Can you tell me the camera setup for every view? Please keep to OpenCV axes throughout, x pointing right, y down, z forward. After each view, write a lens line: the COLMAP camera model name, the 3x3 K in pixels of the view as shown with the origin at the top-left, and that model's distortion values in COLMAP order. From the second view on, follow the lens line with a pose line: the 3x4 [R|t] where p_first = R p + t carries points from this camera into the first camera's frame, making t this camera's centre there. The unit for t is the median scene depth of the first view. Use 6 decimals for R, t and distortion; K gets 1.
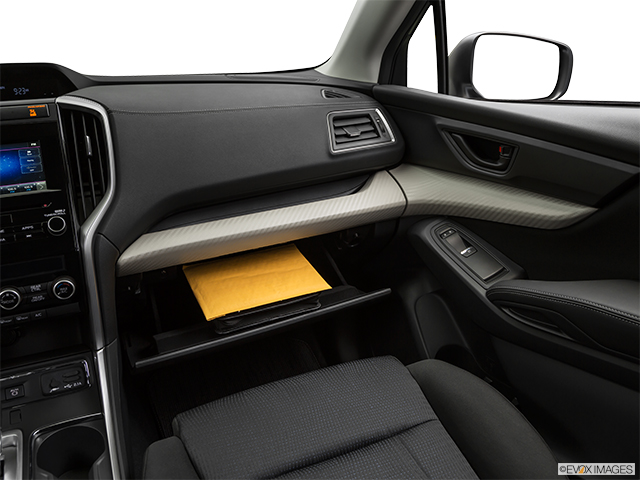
lens RADIAL K [[544.0, 0, 320.0], [0, 544.0, 240.0], [0, 0, 1]] dist [-0.064212, 0.009136]
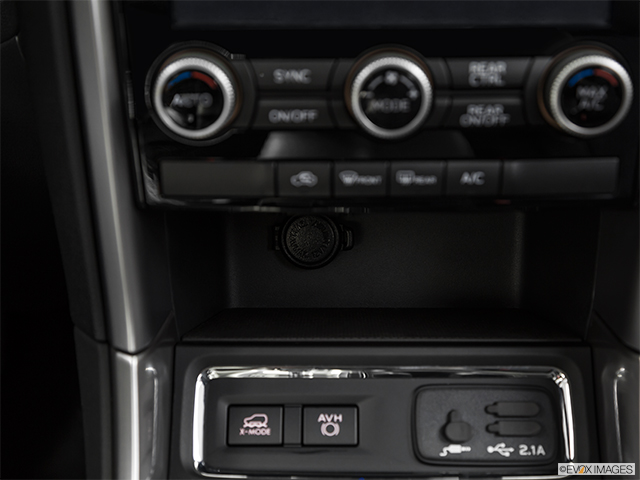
lens RADIAL K [[999.7, 0, 320.0], [0, 999.7, 240.0], [0, 0, 1]] dist [0.007142, 0.014610]
pose [[0.894291, 0.195161, -0.402685, -0.318868], [-0.151428, 0.978778, 0.138071, 0.092692], [0.421085, -0.062498, 0.904865, 0.423521]]
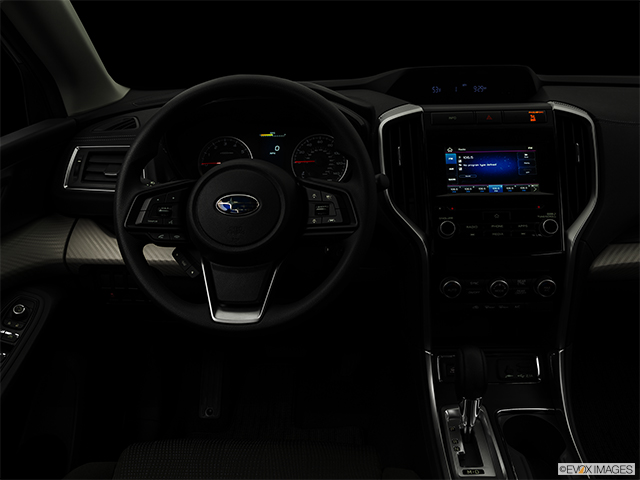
lens RADIAL K [[569.2, 0, 320.0], [0, 569.2, 240.0], [0, 0, 1]] dist [-0.058986, 0.012225]
pose [[0.884530, 0.154236, -0.440247, -0.326281], [-0.141986, 0.987996, 0.060862, -0.005100], [0.444350, 0.008674, 0.895812, -0.166339]]
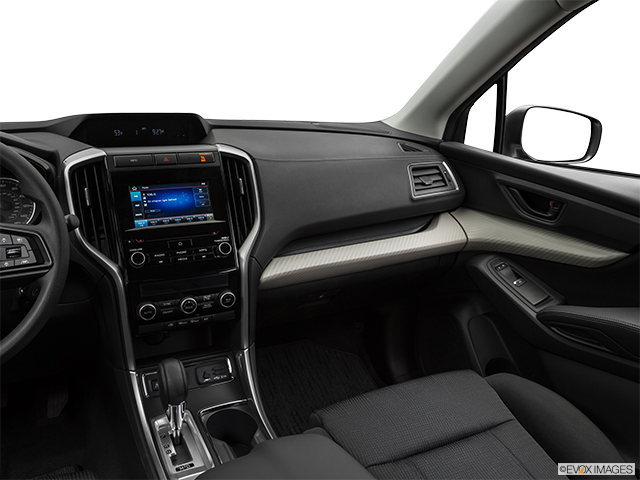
lens RADIAL K [[569.2, 0, 320.0], [0, 569.2, 240.0], [0, 0, 1]] dist [-0.058986, 0.012225]
pose [[0.997660, 0.044986, 0.051481, -0.274658], [-0.042873, 0.998221, -0.041428, -0.002189], [-0.053253, 0.039124, 0.997814, -0.300194]]
